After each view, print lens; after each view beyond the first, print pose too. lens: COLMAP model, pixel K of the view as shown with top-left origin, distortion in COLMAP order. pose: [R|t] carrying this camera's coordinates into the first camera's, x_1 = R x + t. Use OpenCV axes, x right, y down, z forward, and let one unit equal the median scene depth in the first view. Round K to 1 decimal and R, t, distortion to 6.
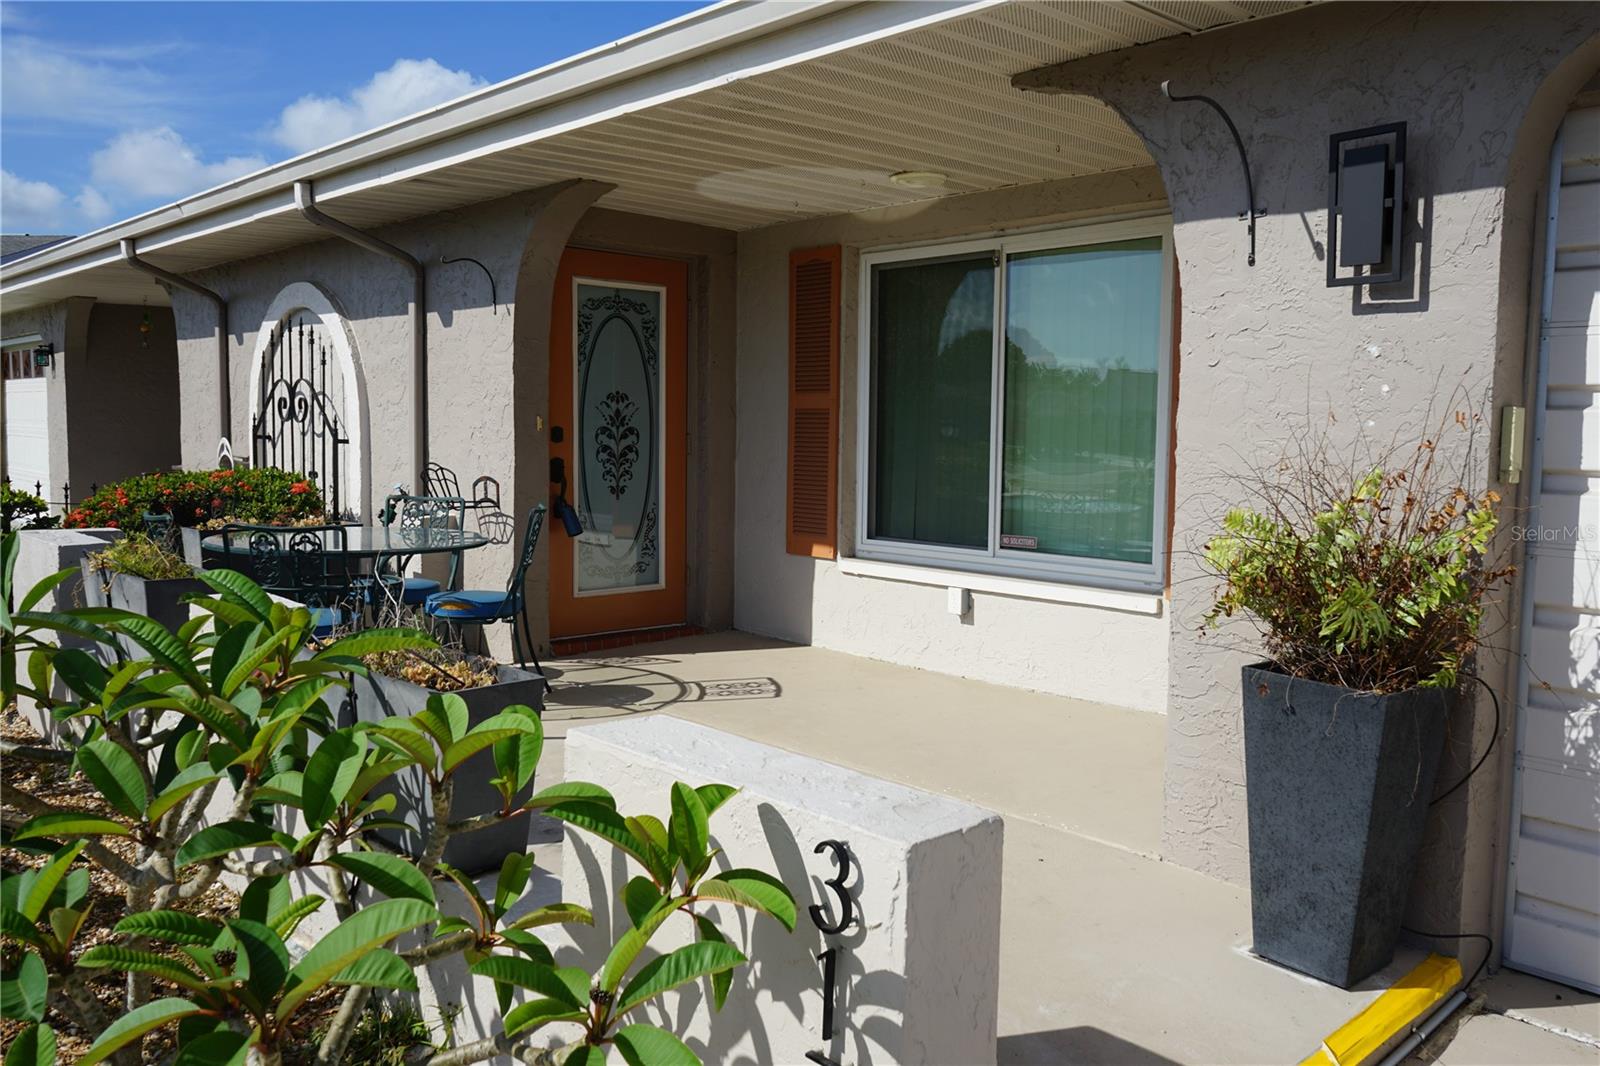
lens RADIAL K [[1268.7, 0, 804.0], [0, 1268.7, 529.6], [0, 0, 1]] dist [0.015386, -0.007635]
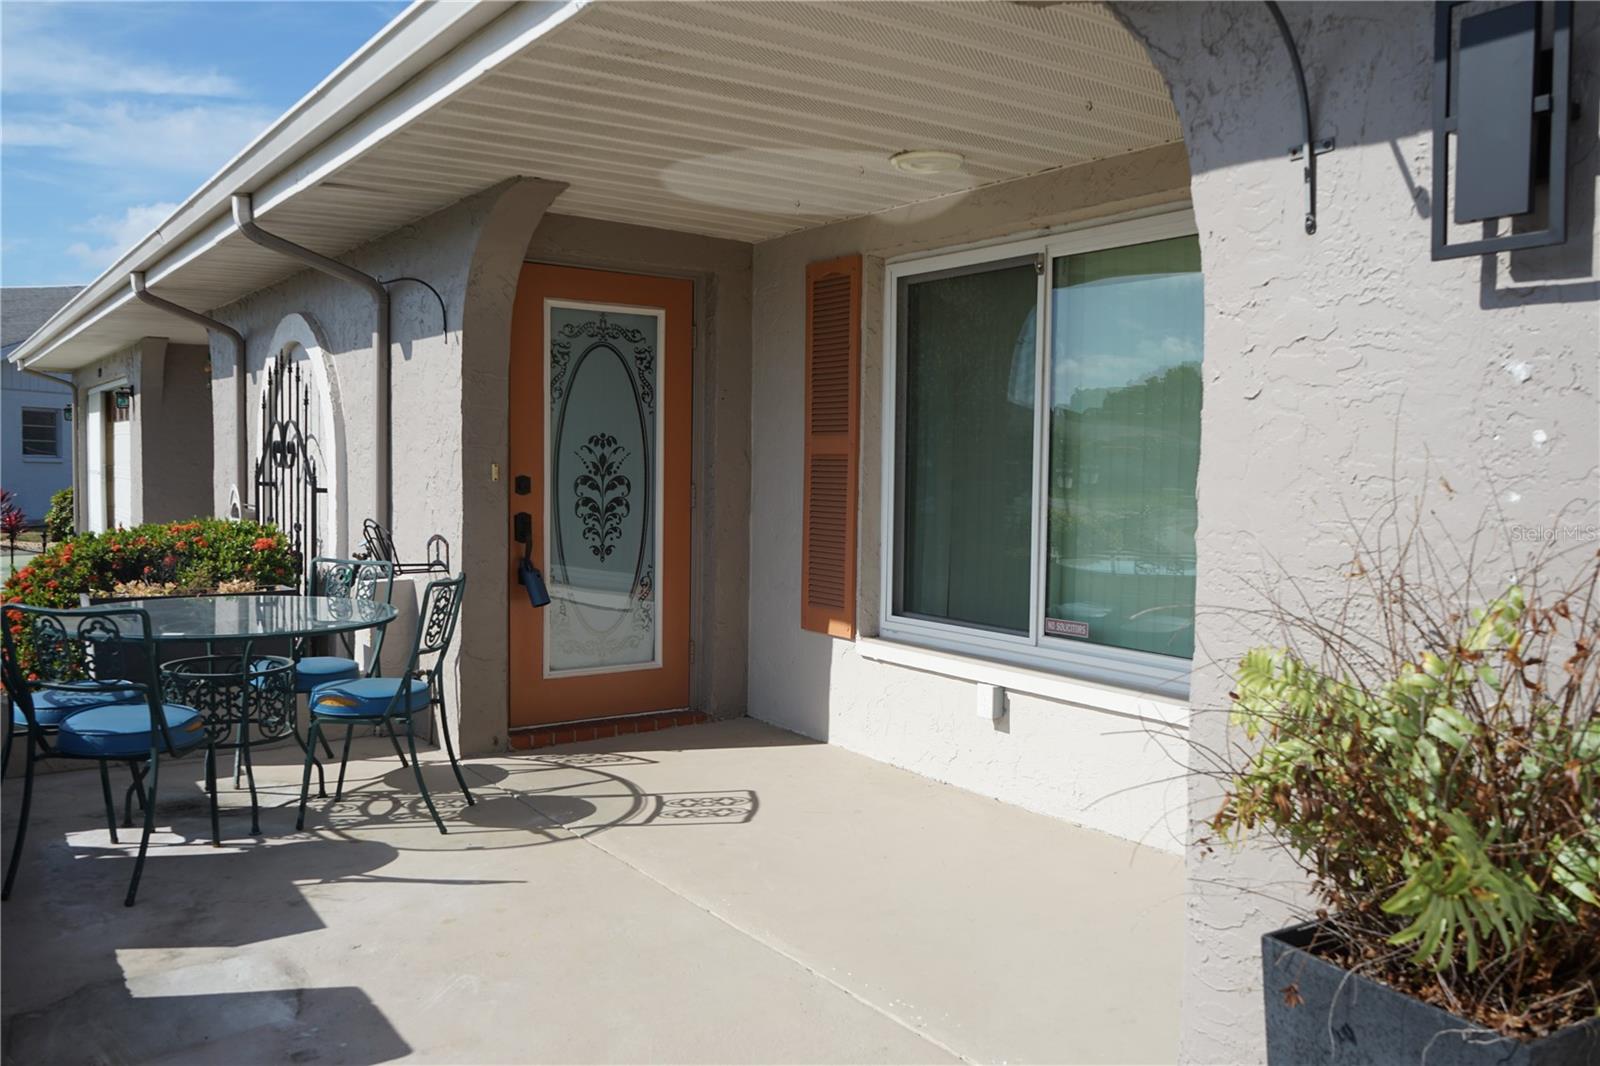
lens RADIAL K [[1268.7, 0, 796.7], [0, 1268.7, 535.9], [0, 0, 1]] dist [0.015386, -0.007635]
pose [[0.990925, 0.008414, -0.134150, 0.107772], [-0.011659, 0.999658, -0.023424, -0.025940], [0.133907, 0.024775, 0.990684, 0.207190]]
